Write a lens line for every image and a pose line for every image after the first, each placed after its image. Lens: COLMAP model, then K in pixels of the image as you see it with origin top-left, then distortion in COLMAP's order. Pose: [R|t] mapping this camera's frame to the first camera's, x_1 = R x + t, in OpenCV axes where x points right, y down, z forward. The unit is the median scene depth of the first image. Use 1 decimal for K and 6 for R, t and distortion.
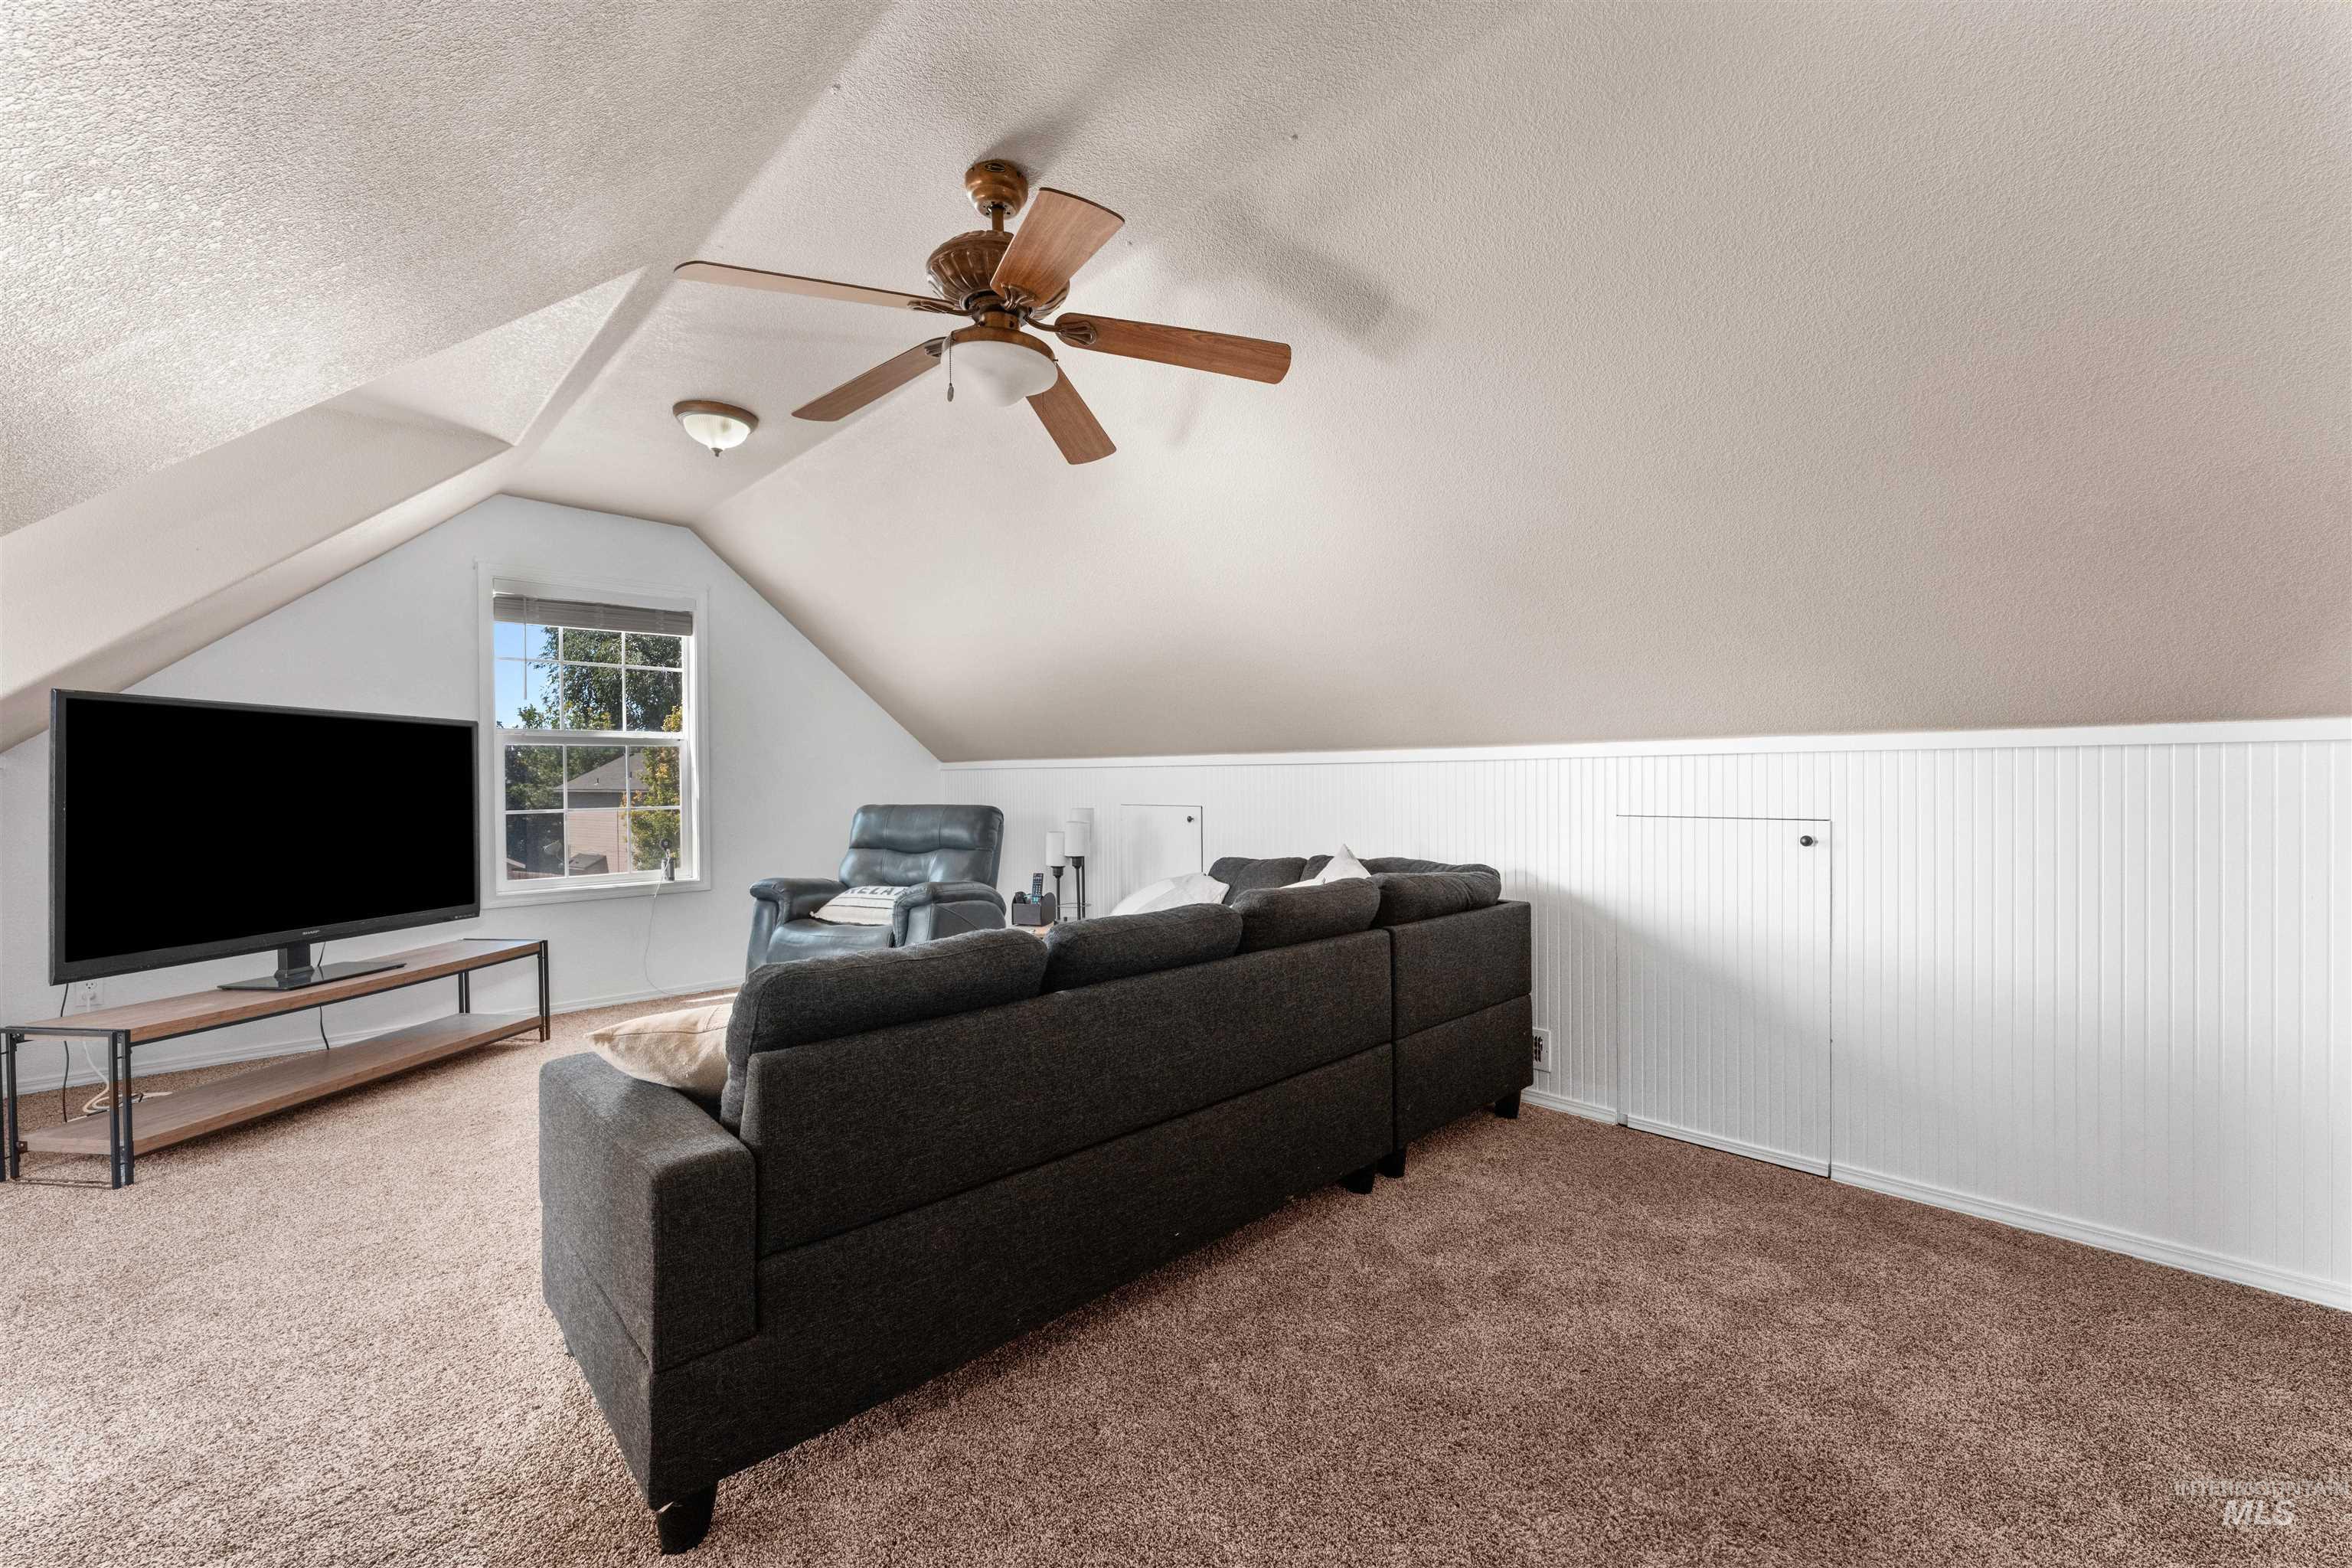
lens RADIAL K [[928.6, 0, 1199.1], [0, 928.6, 780.0], [0, 0, 1]] dist [0.001876, -0.000538]
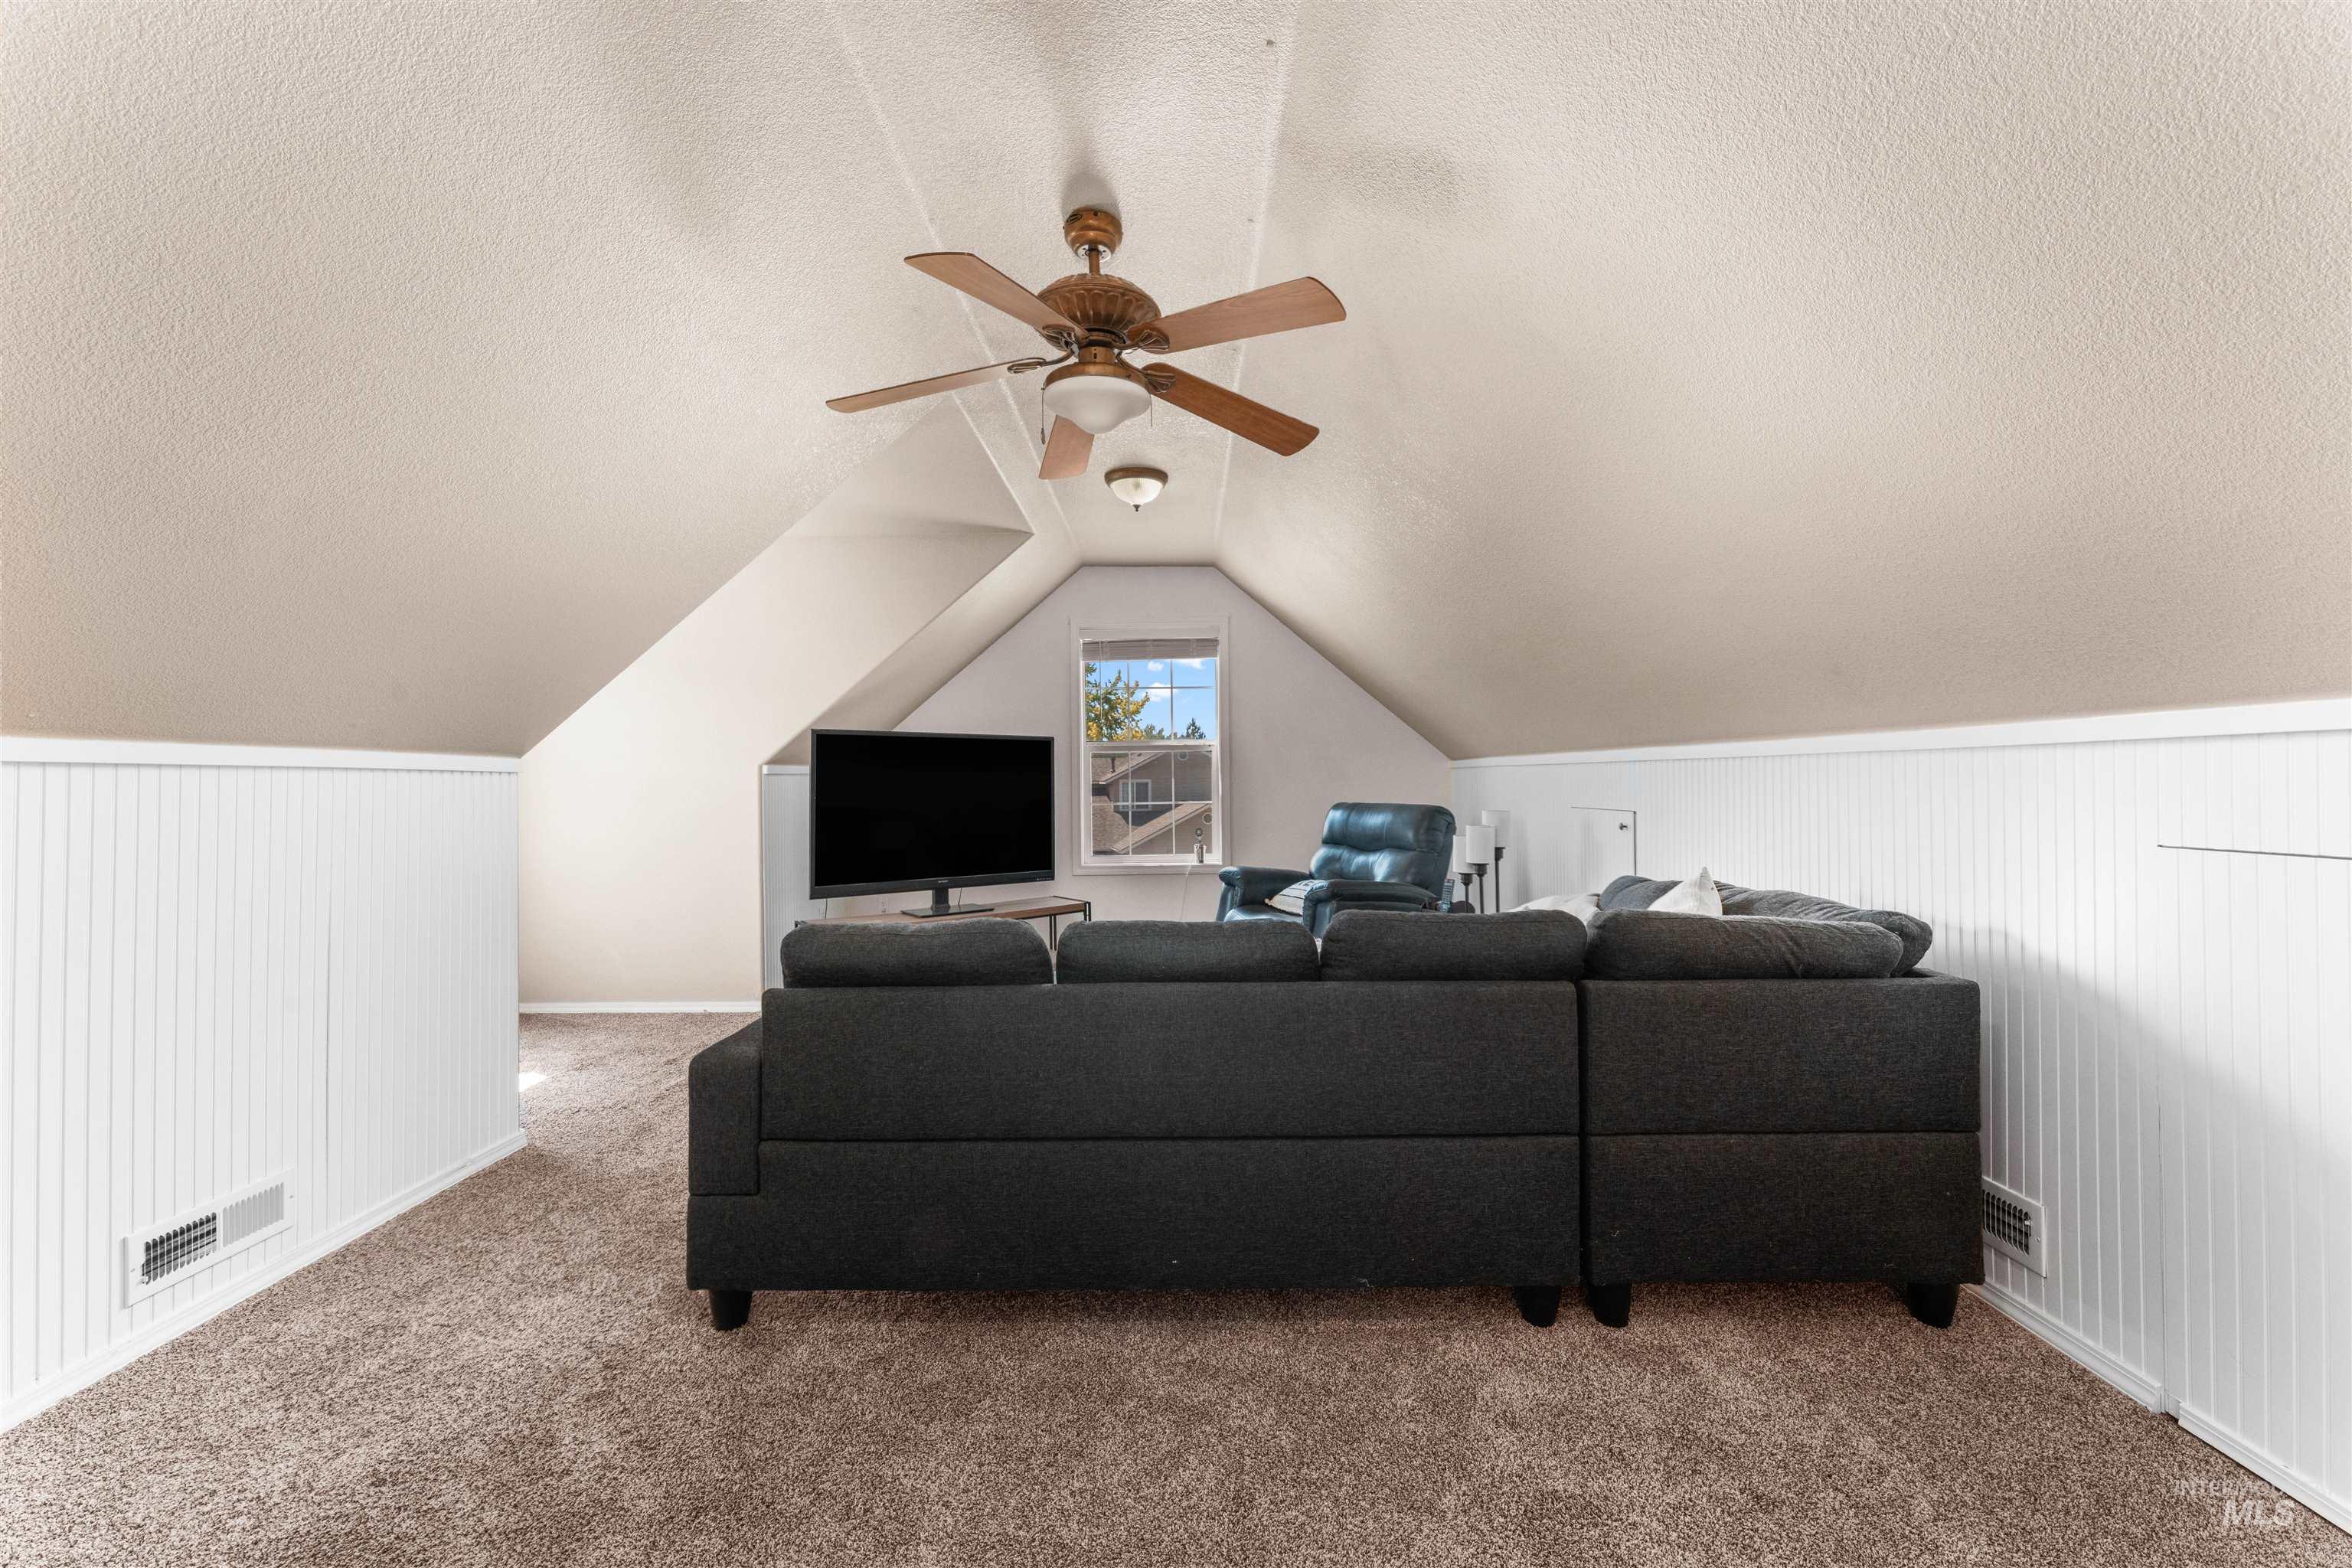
lens RADIAL K [[928.6, 0, 1199.1], [0, 928.6, 780.0], [0, 0, 1]] dist [0.001876, -0.000538]
pose [[0.721241, -0.000219, -0.692684, 0.406415], [0.002652, 0.999993, 0.002445, -0.003198], [0.692679, -0.003600, 0.721237, 0.209340]]
